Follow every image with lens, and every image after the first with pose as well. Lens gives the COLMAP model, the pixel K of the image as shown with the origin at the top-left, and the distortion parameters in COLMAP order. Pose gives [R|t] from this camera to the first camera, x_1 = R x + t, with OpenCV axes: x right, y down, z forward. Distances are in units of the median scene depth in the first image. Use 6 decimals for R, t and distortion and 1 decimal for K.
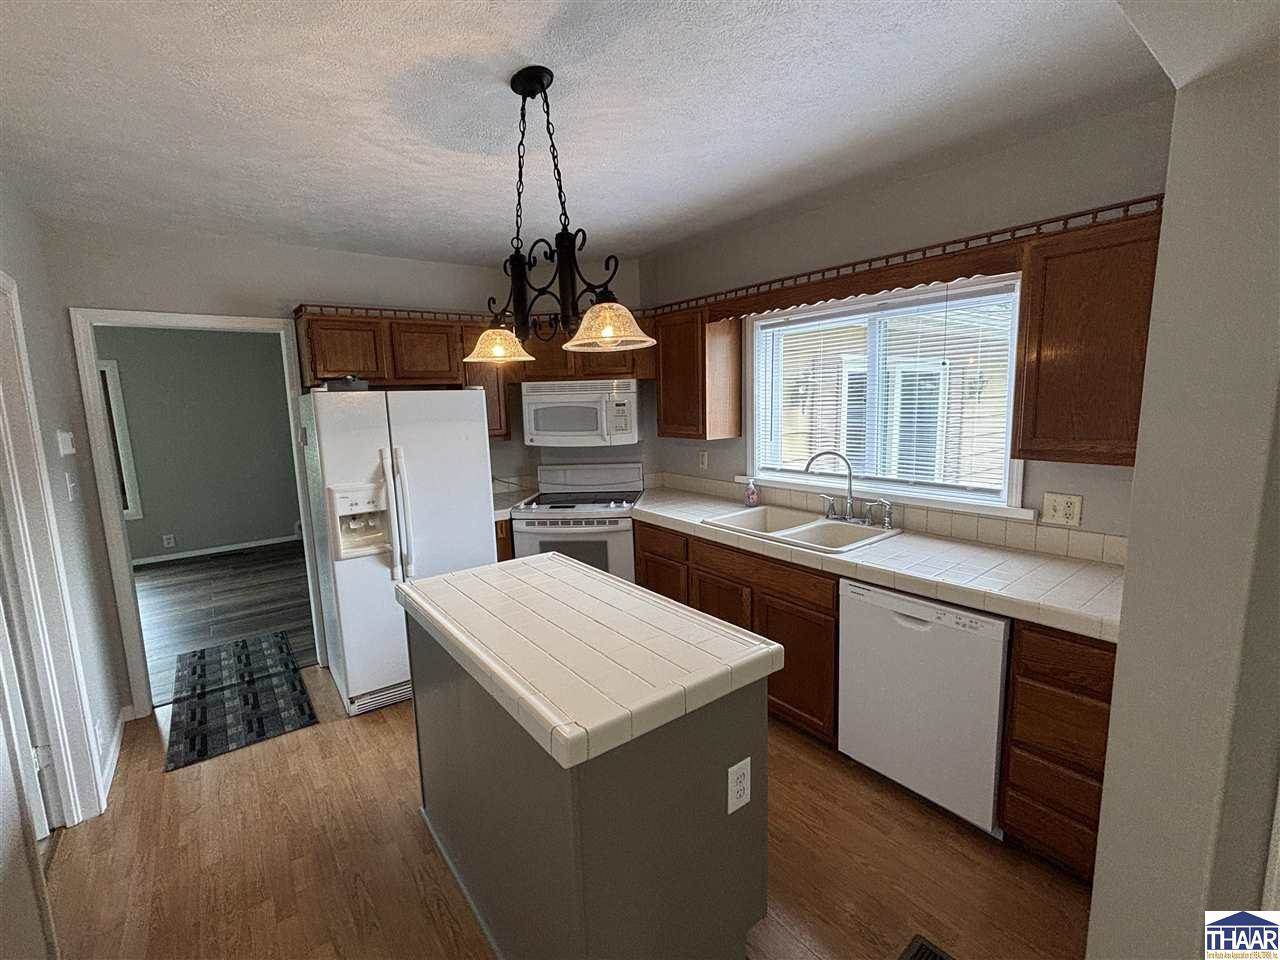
lens RADIAL K [[564.9, 0, 641.4], [0, 564.9, 472.9], [0, 0, 1]] dist [0.021636, 0.000491]
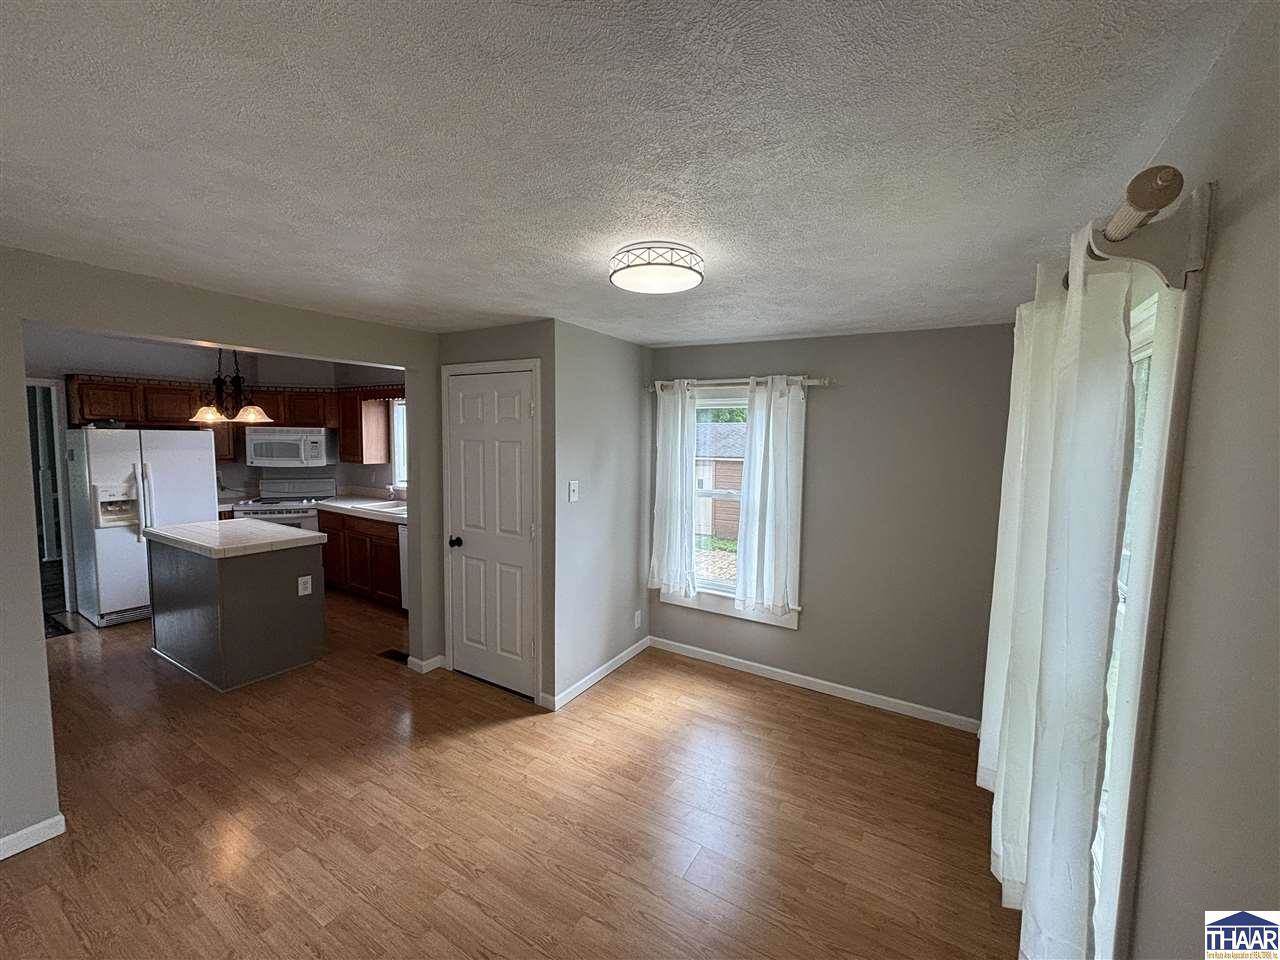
lens RADIAL K [[516.2, 0, 641.9], [0, 516.2, 473.8], [0, 0, 1]] dist [-0.000129, 0.001872]
pose [[0.934098, 0.018843, 0.356518, 0.409593], [0.005700, 0.997692, -0.067664, 0.101726], [-0.356970, 0.065237, 0.931835, -0.982511]]
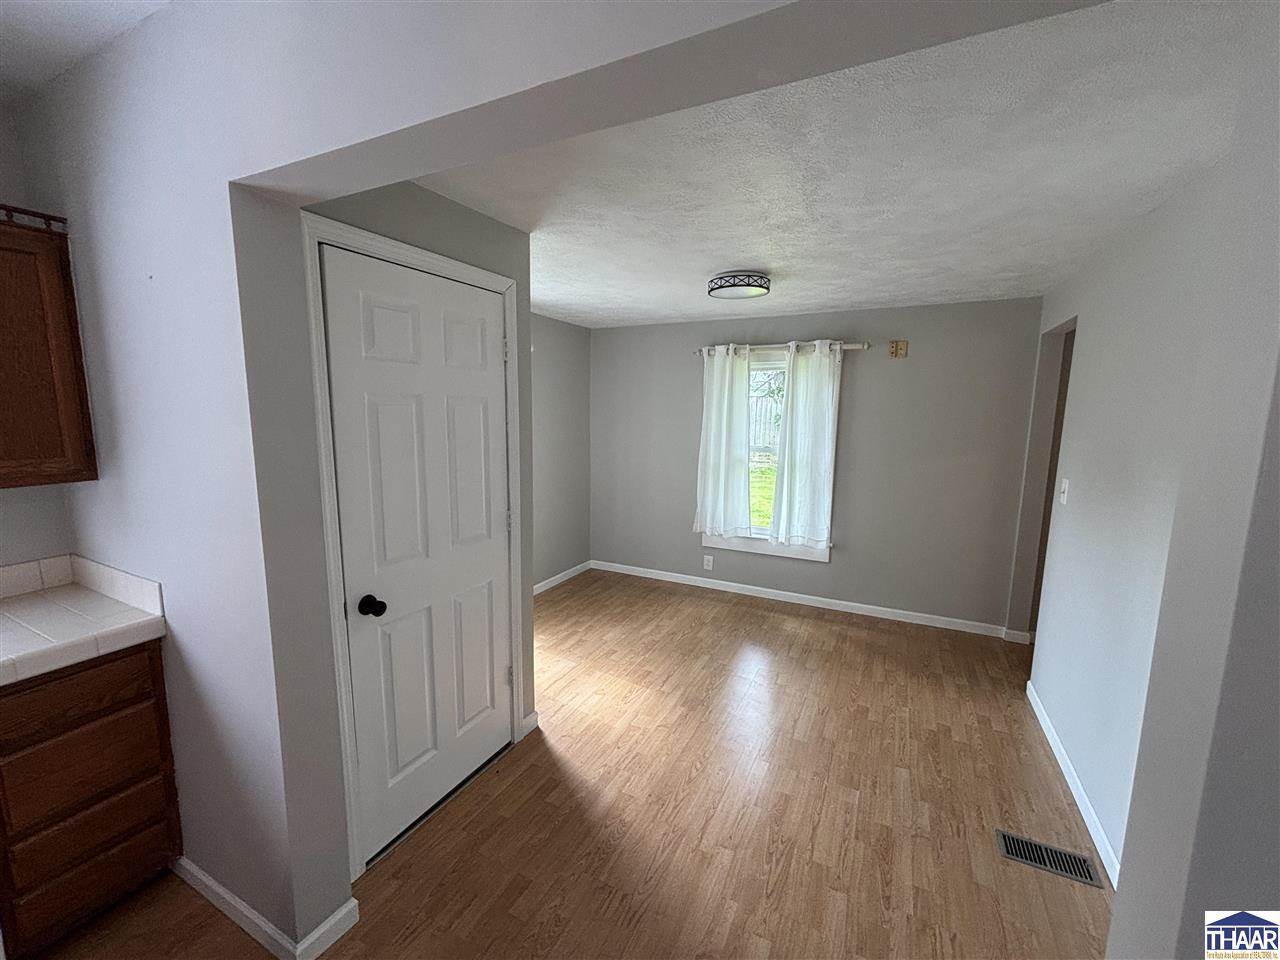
lens RADIAL K [[516.2, 0, 637.4], [0, 516.2, 485.7], [0, 0, 1]] dist [-0.000129, 0.001872]
pose [[-0.426038, -0.112488, 0.897685, -0.191105], [0.128215, 0.974718, 0.182991, -0.022787], [-0.895574, 0.193057, -0.400845, 0.237341]]
